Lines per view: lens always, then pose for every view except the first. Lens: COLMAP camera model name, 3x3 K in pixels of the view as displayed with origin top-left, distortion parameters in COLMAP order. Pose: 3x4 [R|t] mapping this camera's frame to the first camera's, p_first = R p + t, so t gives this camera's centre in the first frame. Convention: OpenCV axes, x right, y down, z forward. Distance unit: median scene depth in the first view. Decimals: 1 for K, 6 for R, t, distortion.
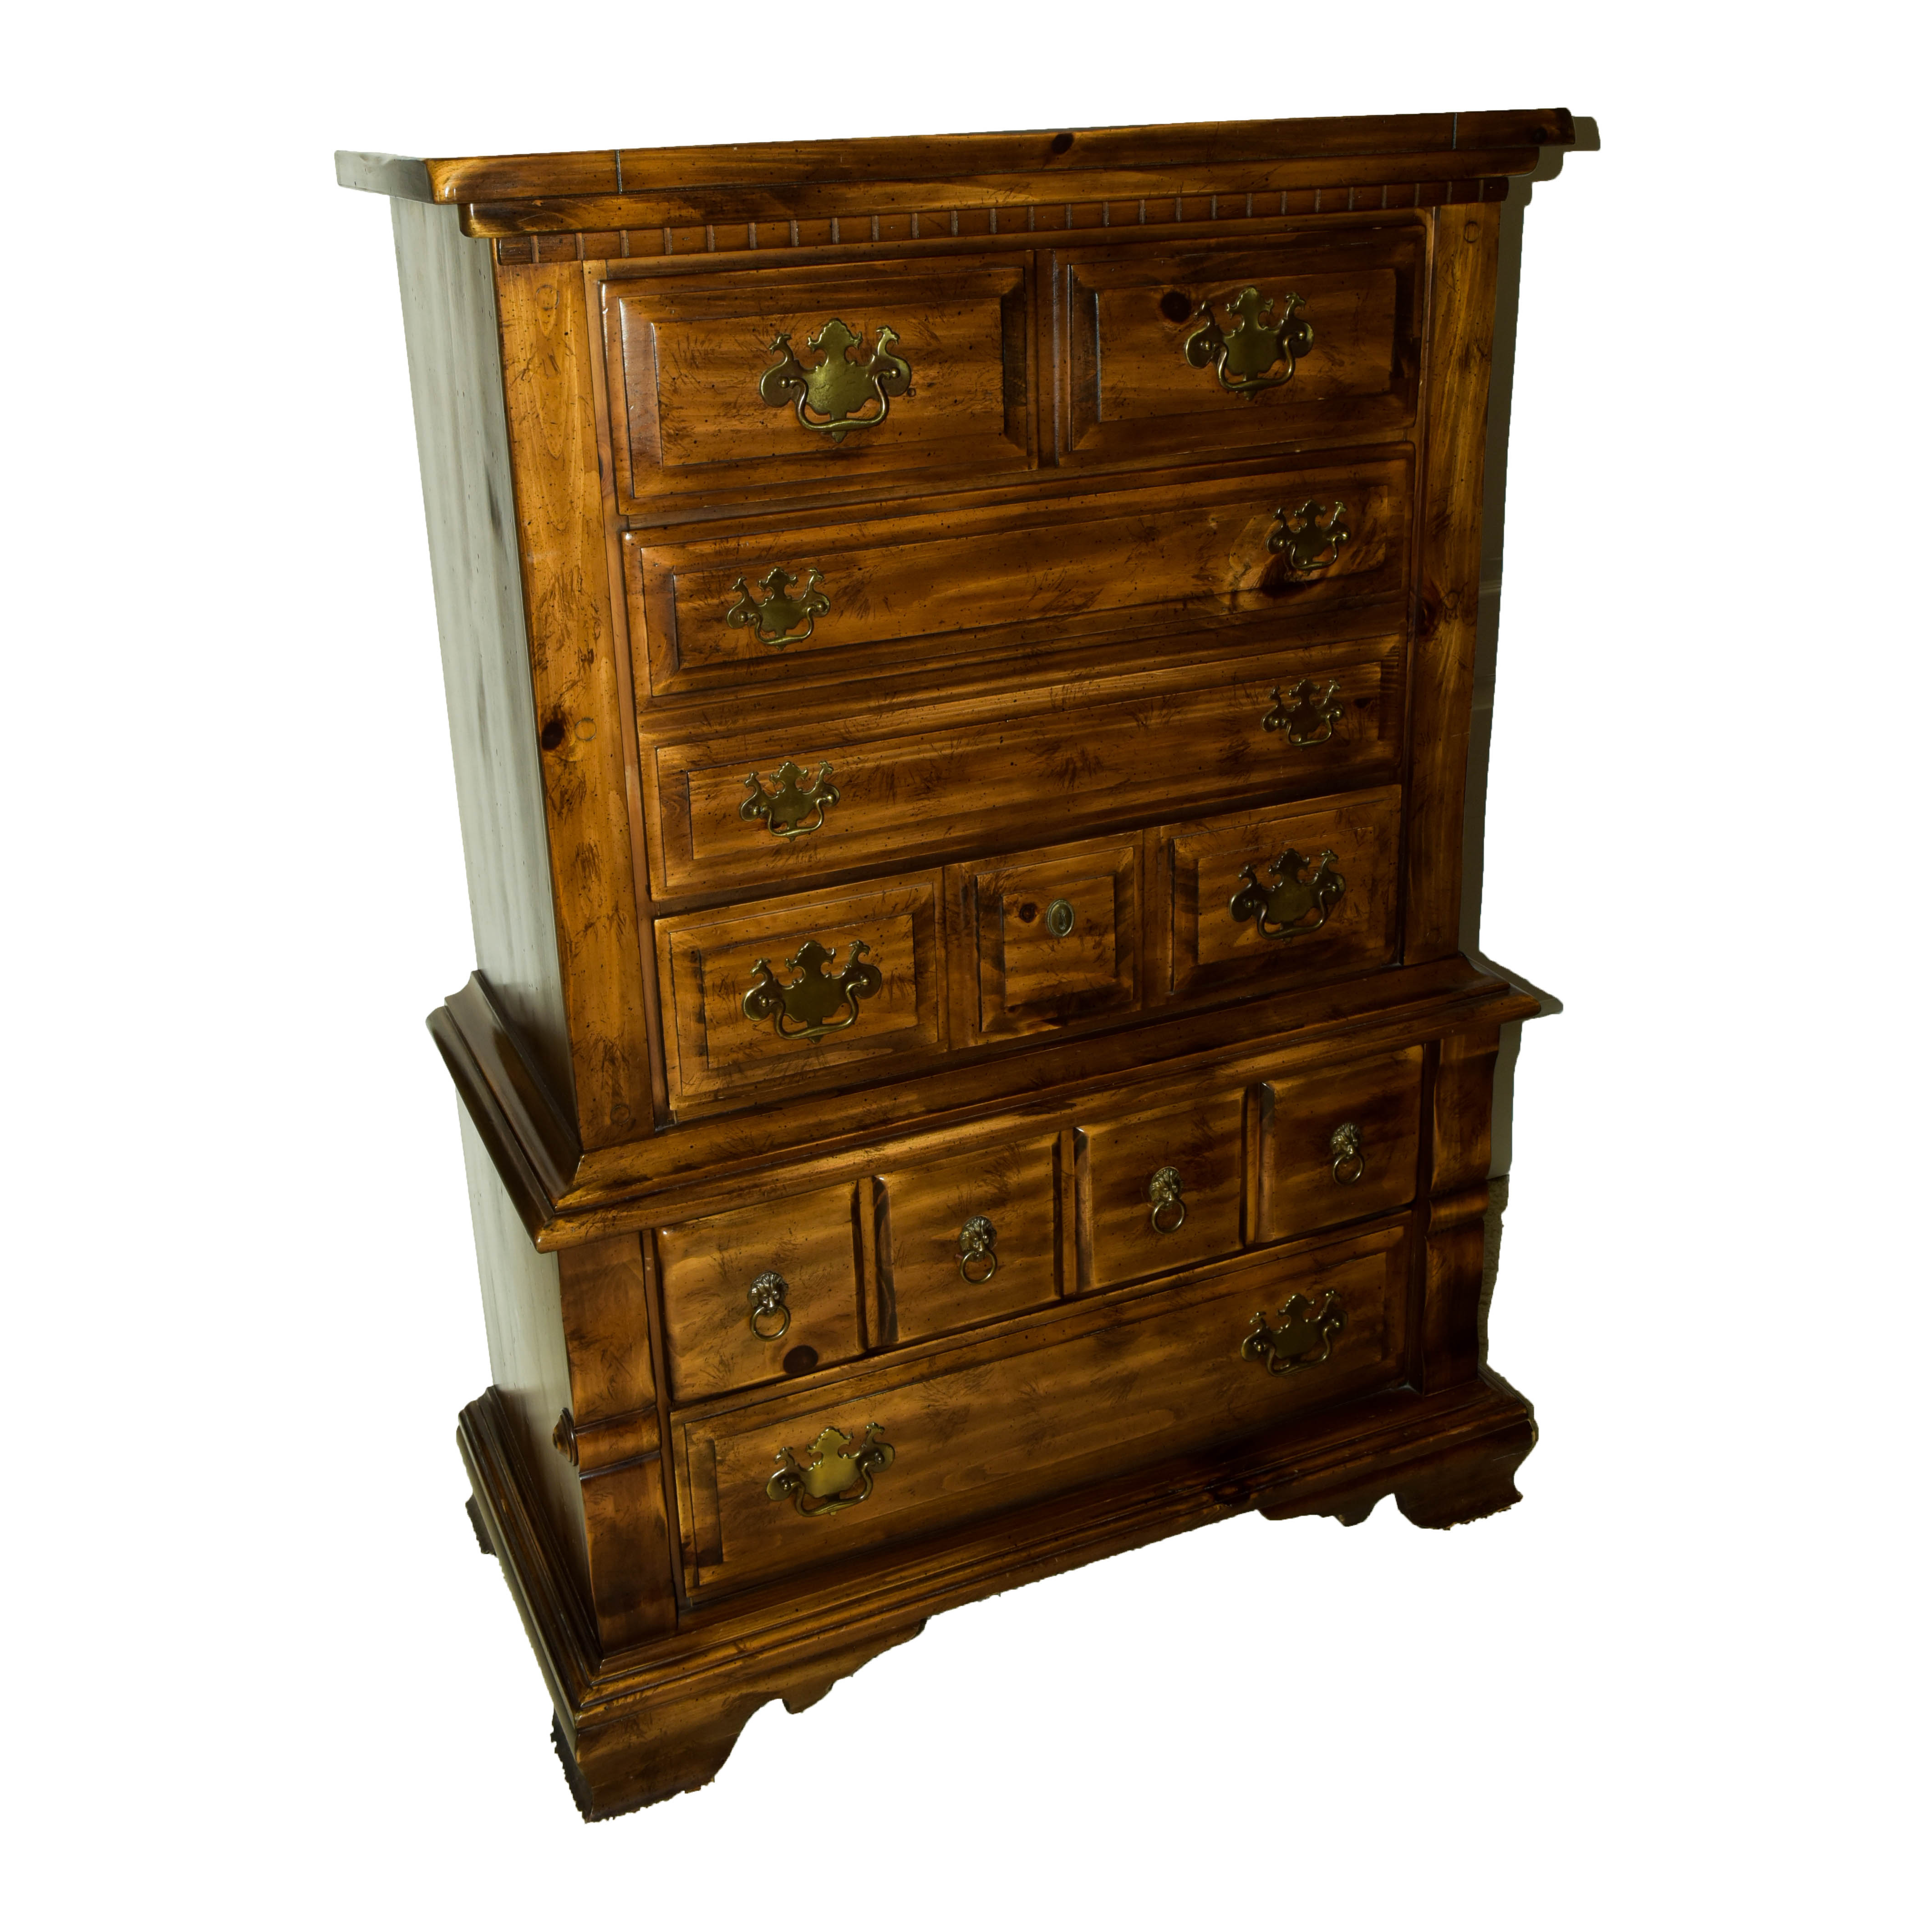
lens RADIAL K [[2094.9, 0, 945.0], [0, 2094.9, 827.0], [0, 0, 1]] dist [-0.010549, 0.000000]
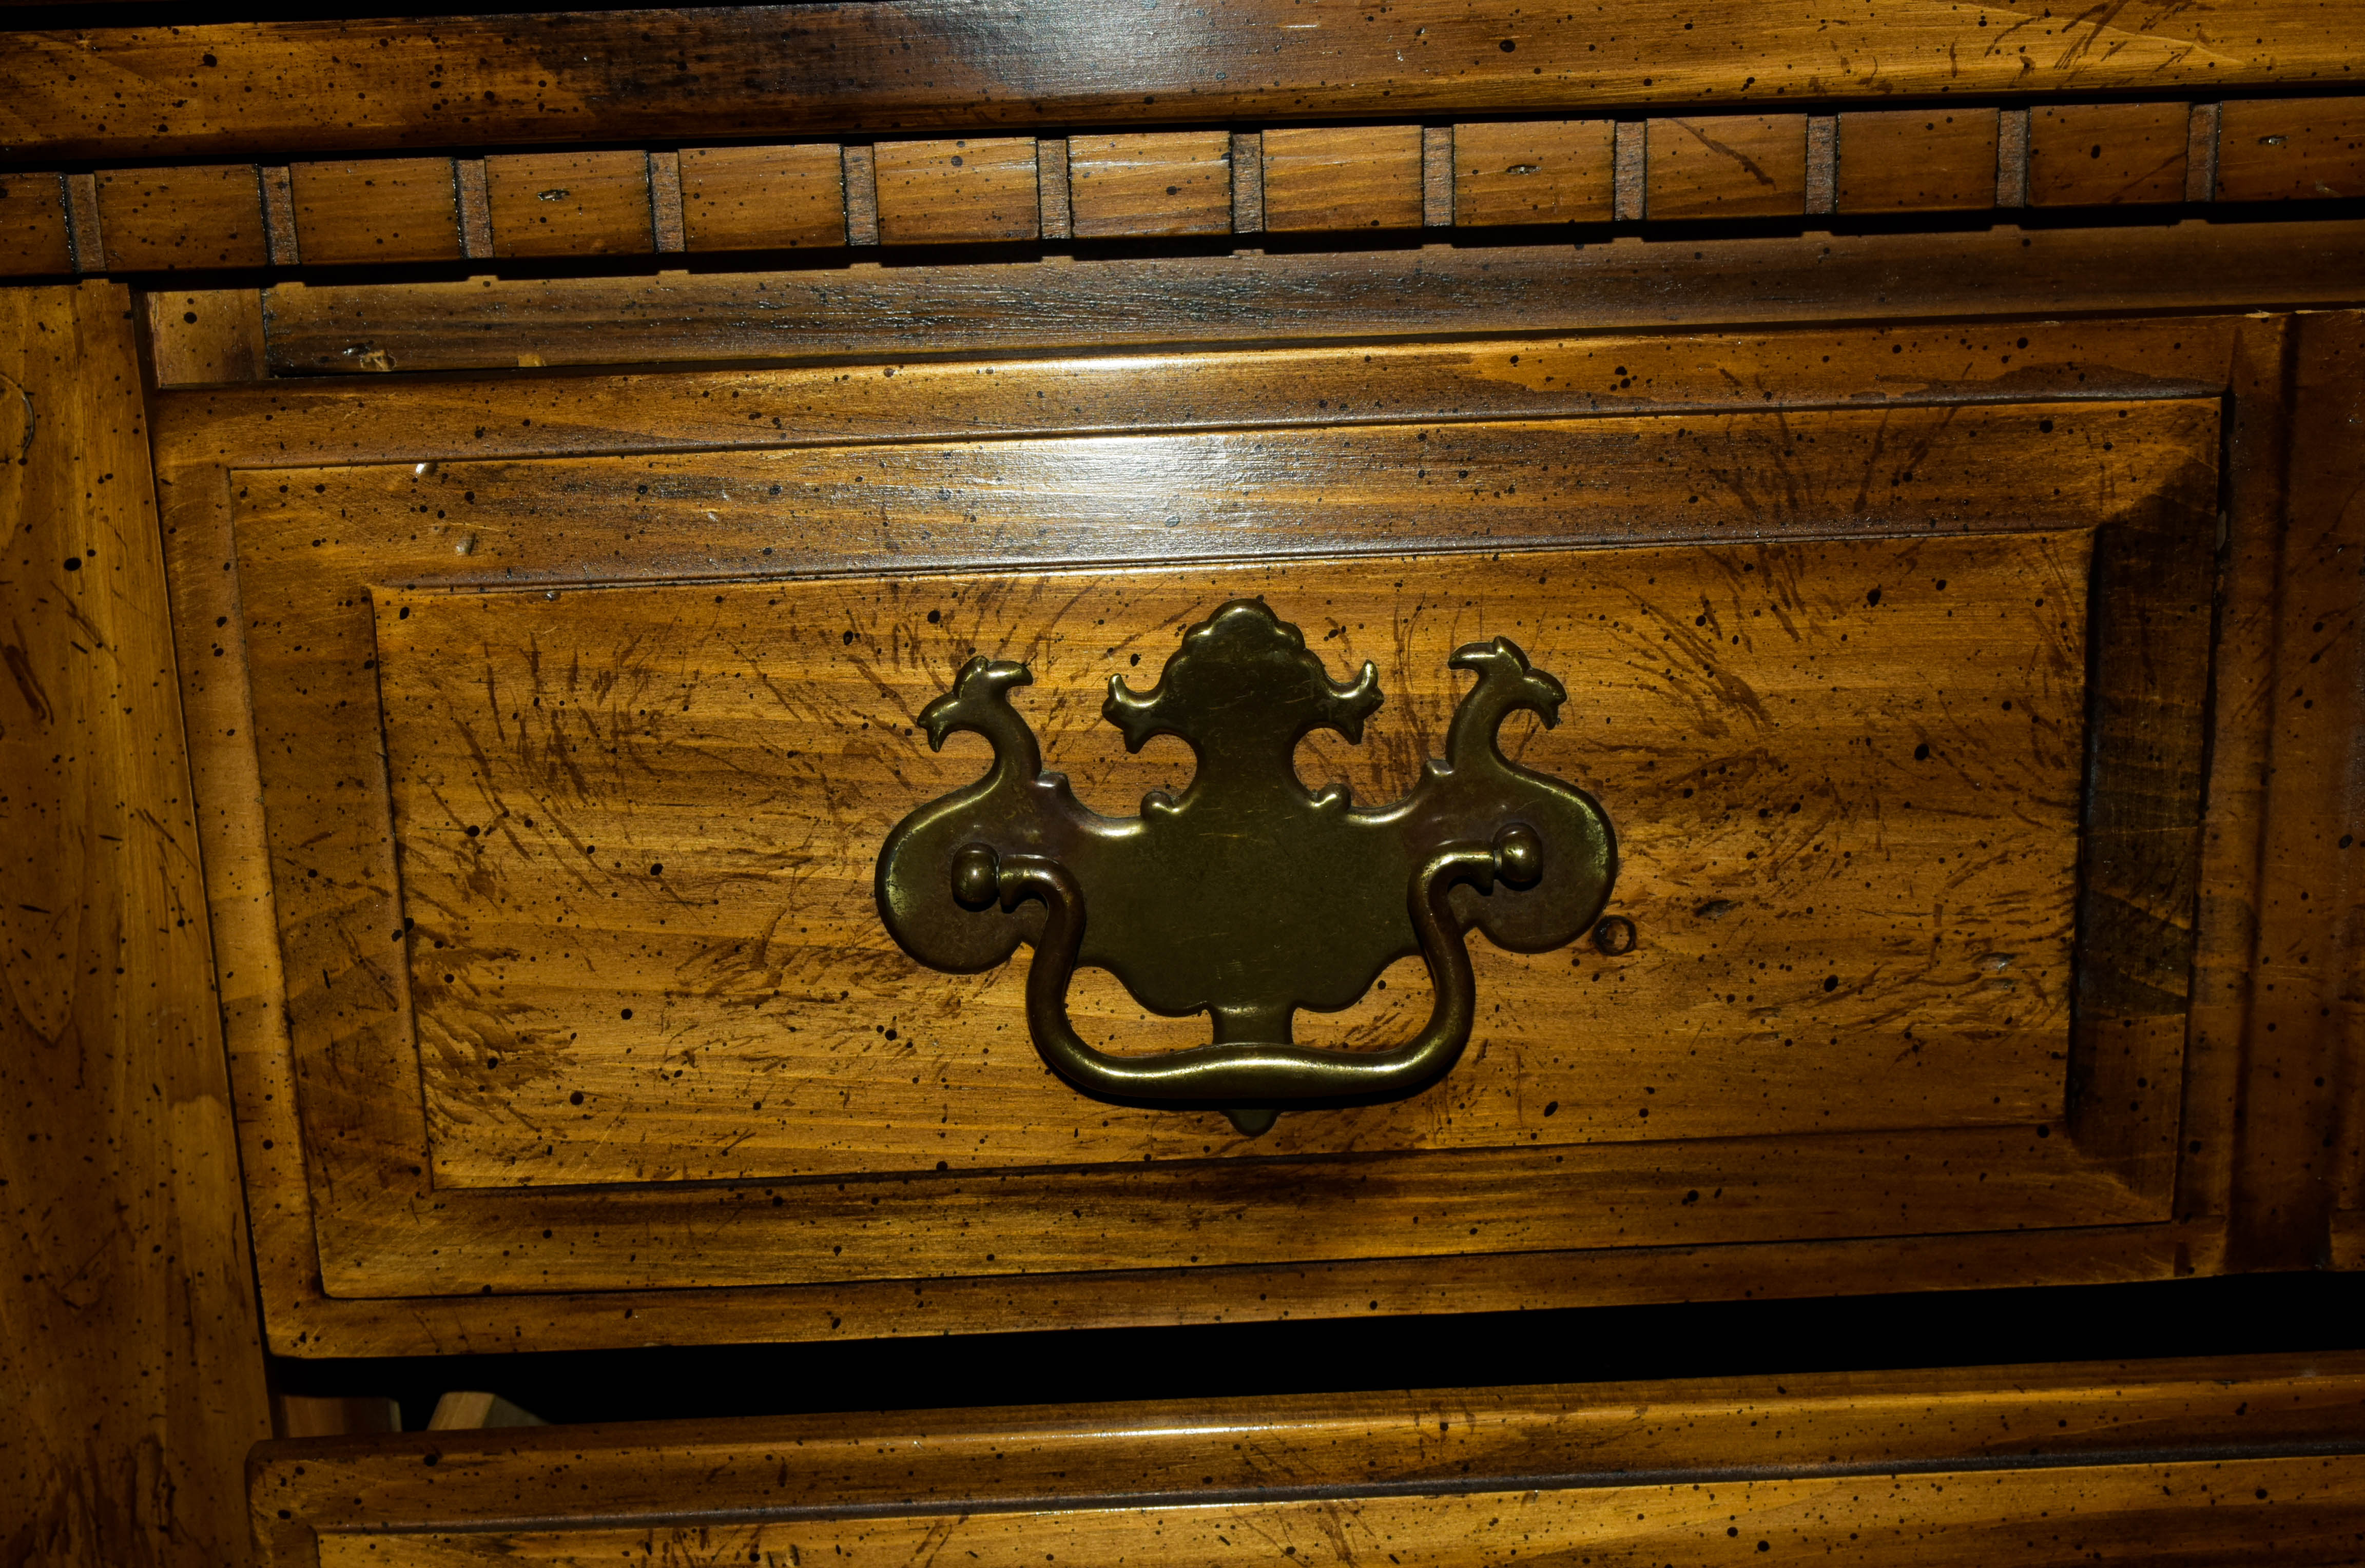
lens RADIAL K [[3145.8, 0, 1189.6], [0, 3145.8, 805.1], [0, 0, 1]] dist [-0.021039, 0.000000]
pose [[0.928919, 0.107509, -0.354333, 0.052086], [-0.124149, 0.991961, -0.024496, -0.187883], [0.348851, 0.066745, 0.934798, 0.613821]]
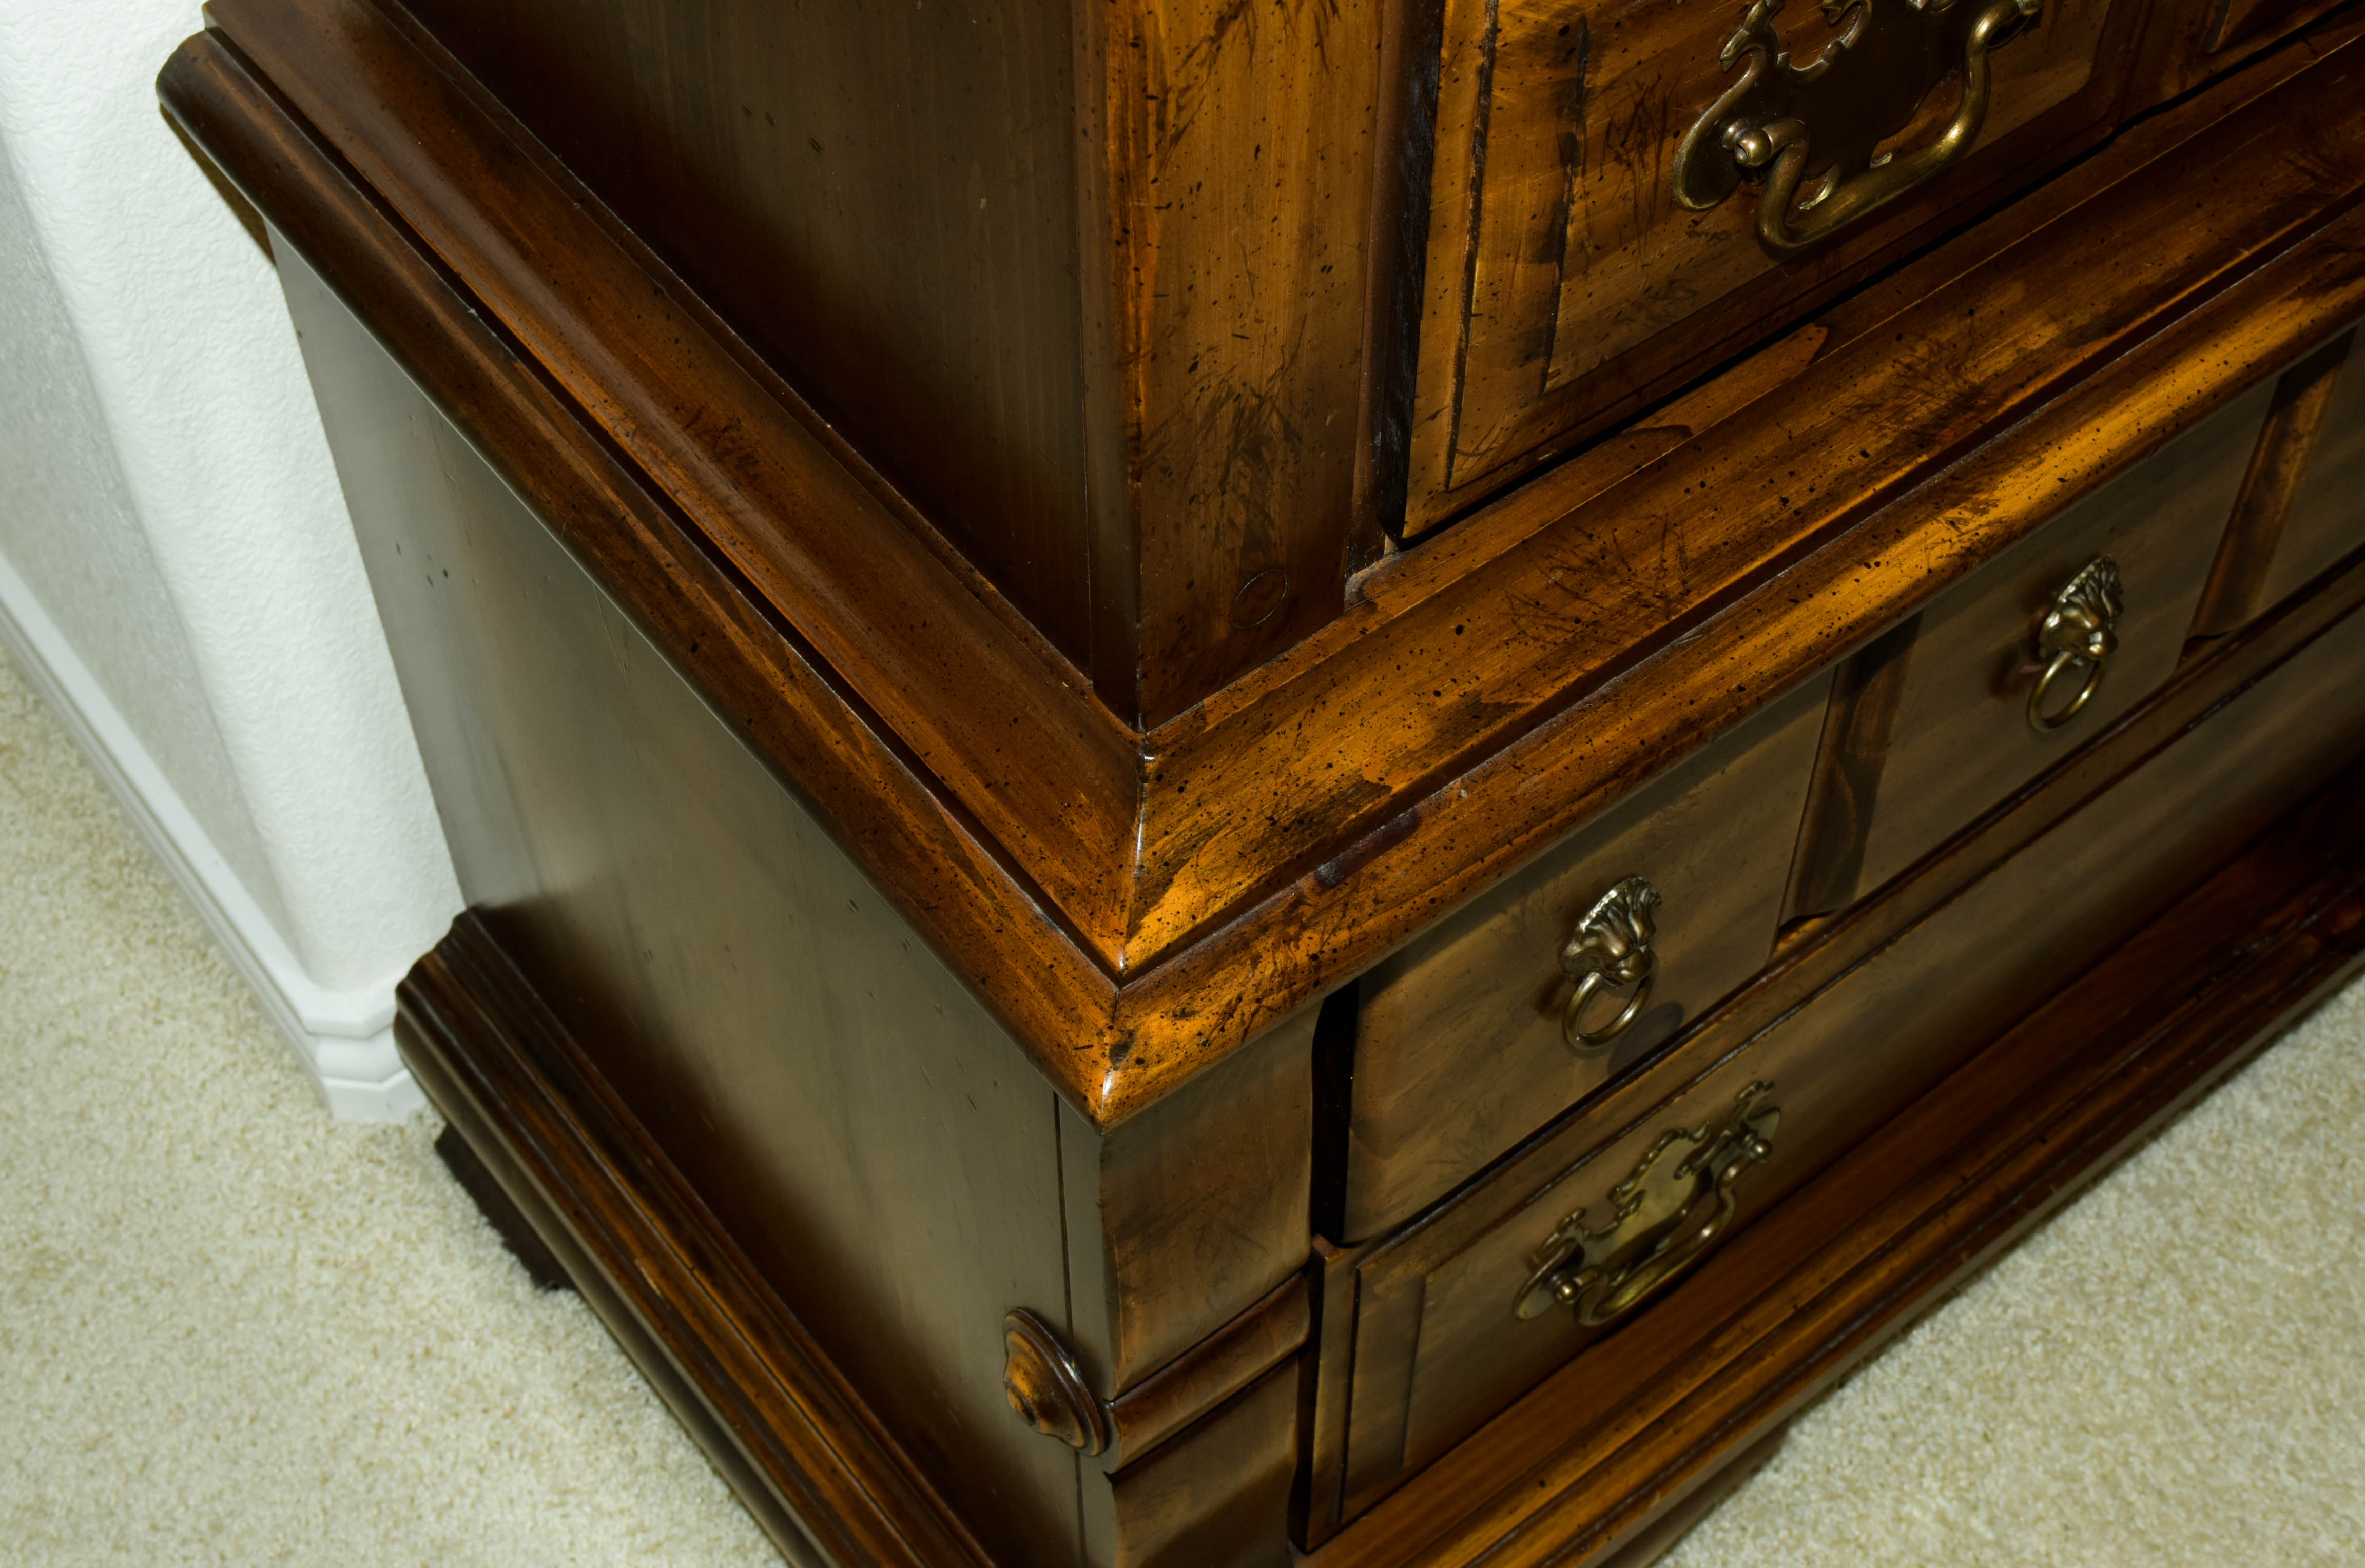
lens RADIAL K [[3145.8, 0, 1197.2], [0, 3145.8, 785.9], [0, 0, 1]] dist [-0.021039, 0.000000]
pose [[0.966944, -0.172222, 0.188039, -0.242707], [0.050570, 0.852314, 0.520580, -0.060659], [-0.249924, -0.493863, 0.832849, 0.627237]]
